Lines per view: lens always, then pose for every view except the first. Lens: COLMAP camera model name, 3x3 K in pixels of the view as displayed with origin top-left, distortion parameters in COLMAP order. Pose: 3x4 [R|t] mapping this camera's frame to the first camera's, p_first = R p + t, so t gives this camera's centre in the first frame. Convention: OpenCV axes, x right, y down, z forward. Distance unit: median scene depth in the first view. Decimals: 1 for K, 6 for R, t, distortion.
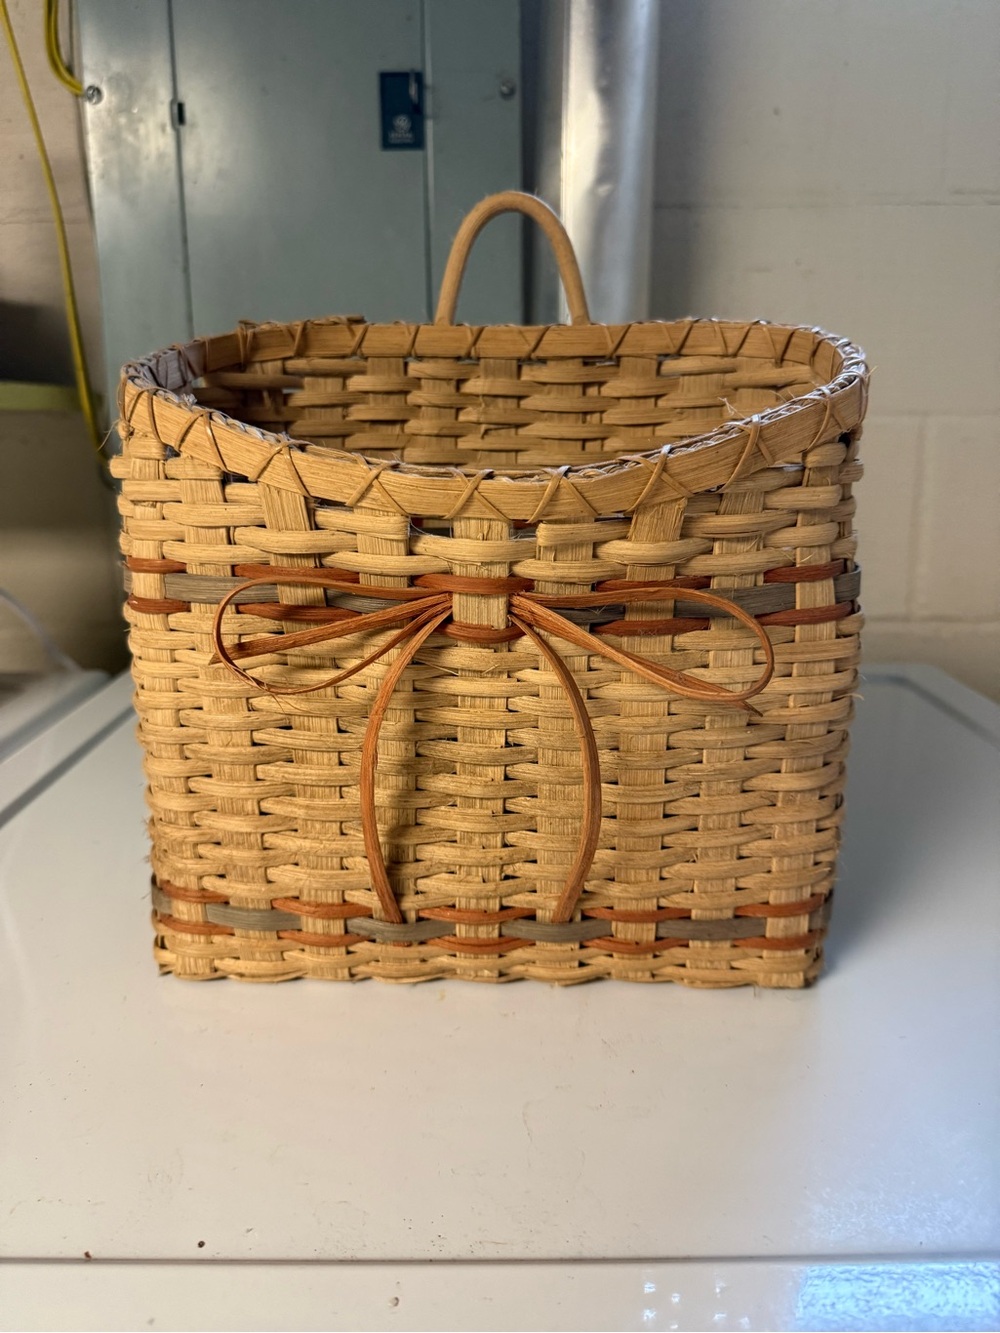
lens RADIAL K [[923.4, 0, 491.3], [0, 923.4, 666.1], [0, 0, 1]] dist [-0.030378, -0.001957]
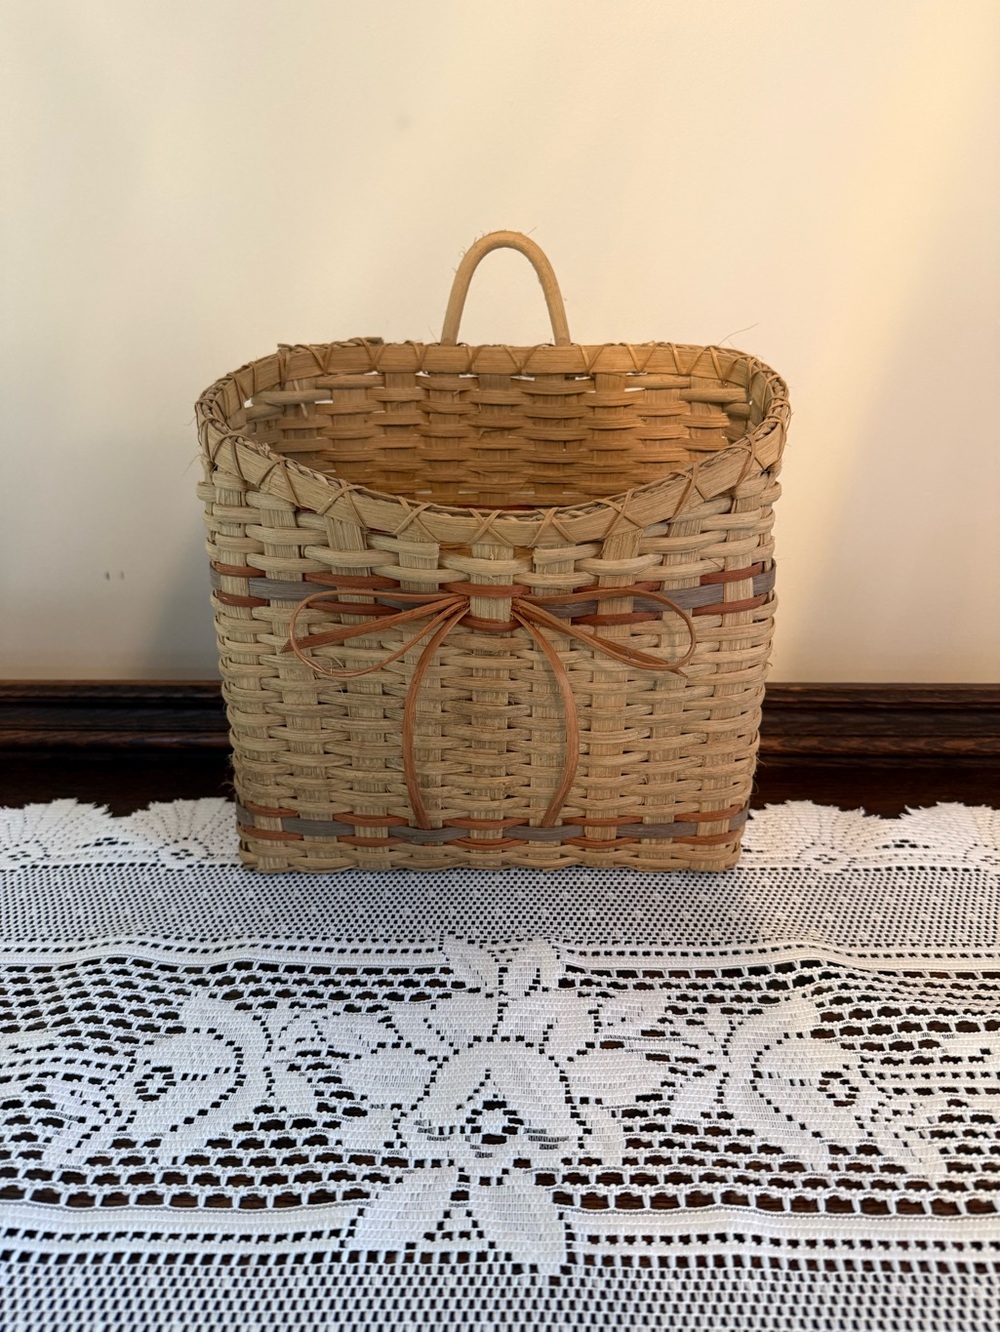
lens RADIAL K [[923.4, 0, 491.3], [0, 923.4, 666.1], [0, 0, 1]] dist [-0.030378, -0.001957]
pose [[0.999157, -0.008025, 0.040271, -0.063451], [0.002020, 0.989136, 0.146992, -0.166451], [-0.041013, -0.146787, 0.988318, -0.326234]]
